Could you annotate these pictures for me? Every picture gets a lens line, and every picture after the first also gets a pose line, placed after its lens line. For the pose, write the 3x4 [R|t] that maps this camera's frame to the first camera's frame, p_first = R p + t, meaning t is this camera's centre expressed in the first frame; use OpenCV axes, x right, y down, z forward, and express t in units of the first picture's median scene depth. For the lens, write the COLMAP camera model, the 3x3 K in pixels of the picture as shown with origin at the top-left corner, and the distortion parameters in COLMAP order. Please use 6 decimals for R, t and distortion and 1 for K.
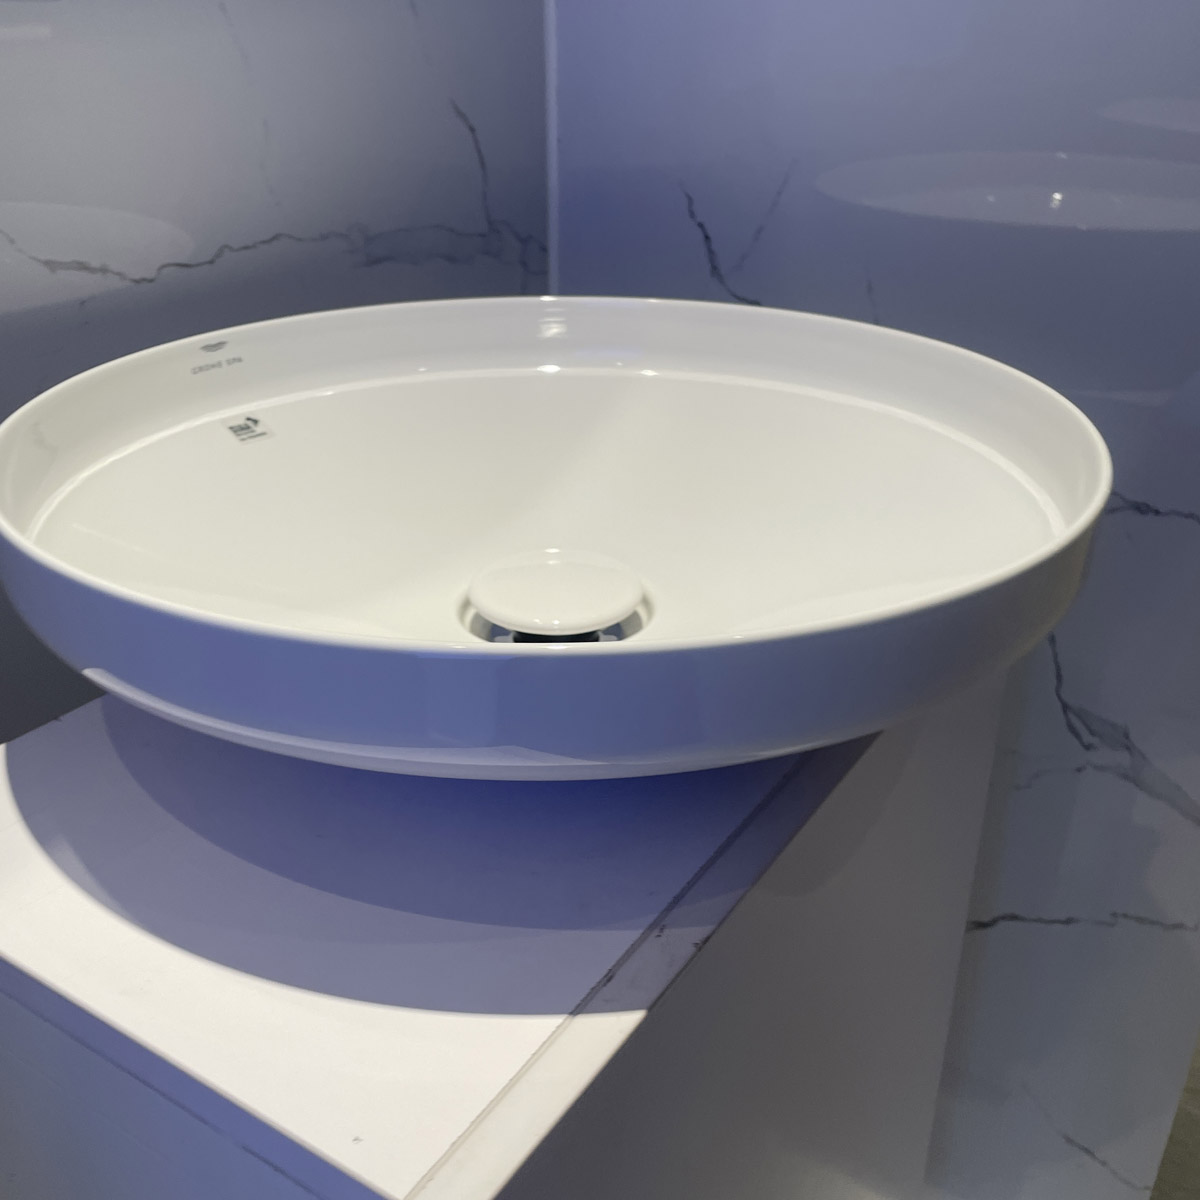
lens RADIAL K [[1193.7, 0, 639.7], [0, 1193.7, 598.5], [0, 0, 1]] dist [0.004362, -0.016222]
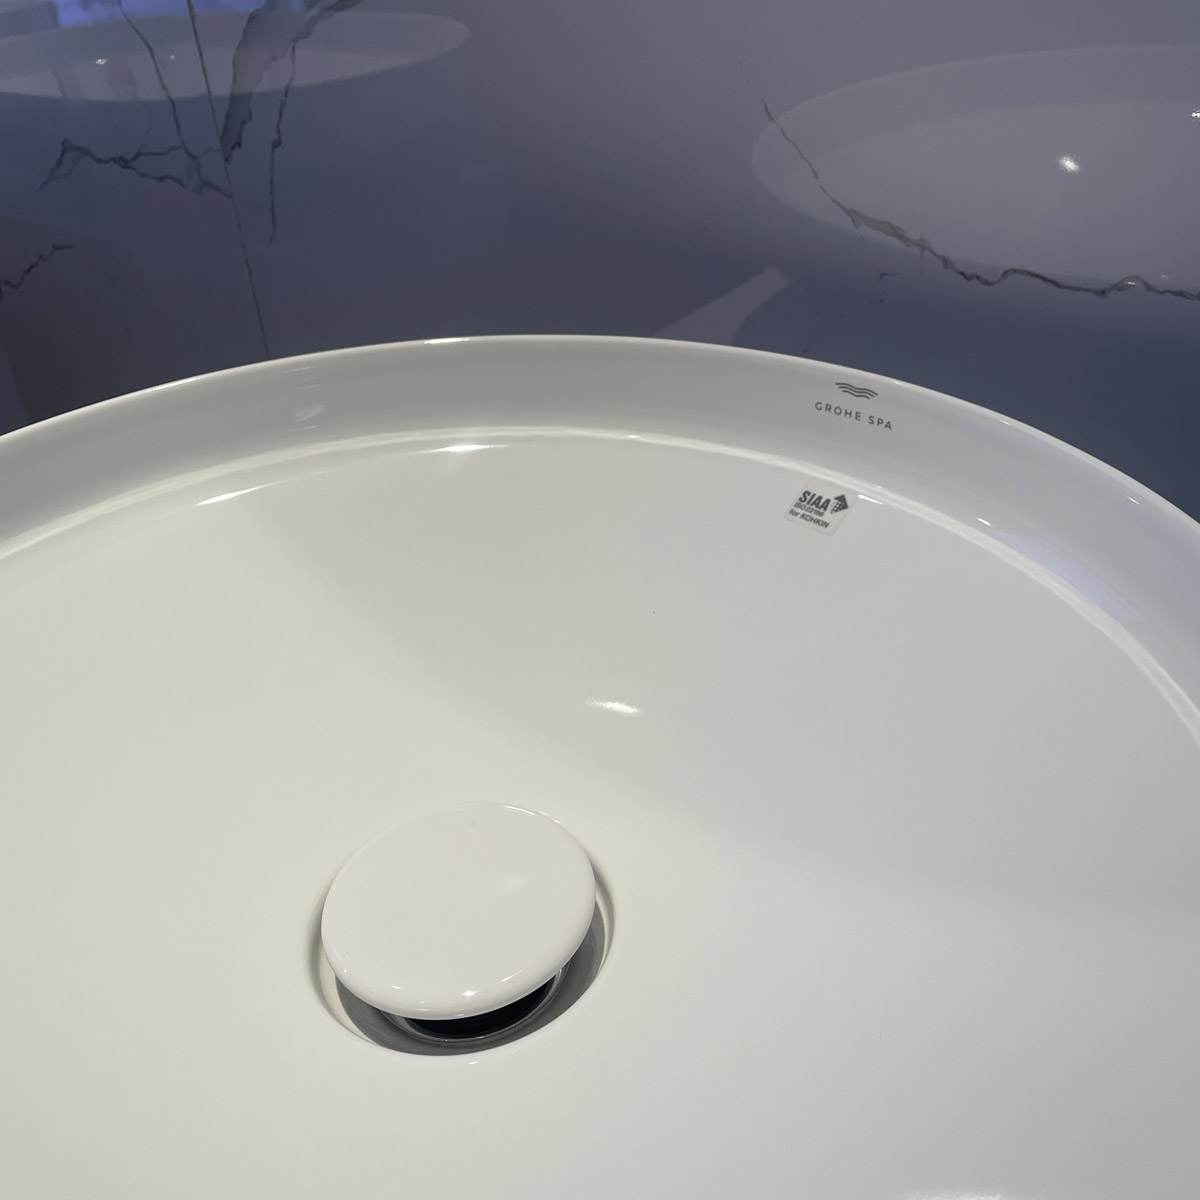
lens RADIAL K [[1193.7, 0, 639.7], [0, 1193.7, 598.5], [0, 0, 1]] dist [0.004362, -0.016222]
pose [[-0.096529, 0.550534, -0.829213, 0.303568], [-0.397274, 0.742555, 0.539246, -0.441185], [0.912609, 0.381478, 0.147034, 0.810985]]
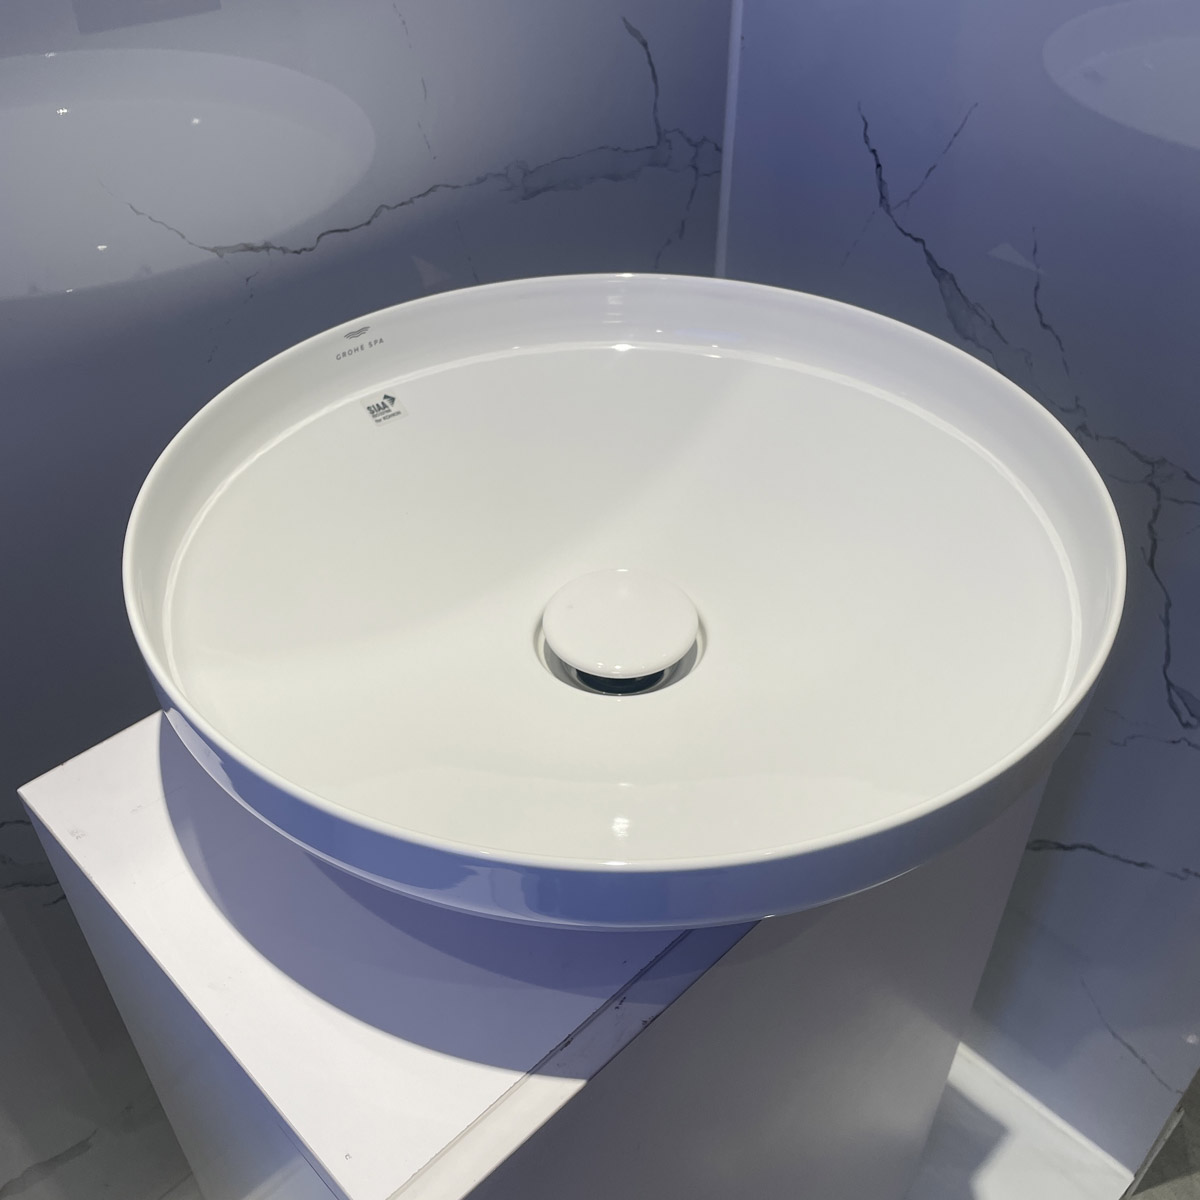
lens RADIAL K [[1193.7, 0, 639.7], [0, 1193.7, 598.5], [0, 0, 1]] dist [0.004362, -0.016222]
pose [[0.975146, 0.139297, -0.172301, 0.118334], [-0.093502, 0.963734, 0.249948, -0.269312], [0.200869, -0.227625, 0.952805, -0.049474]]
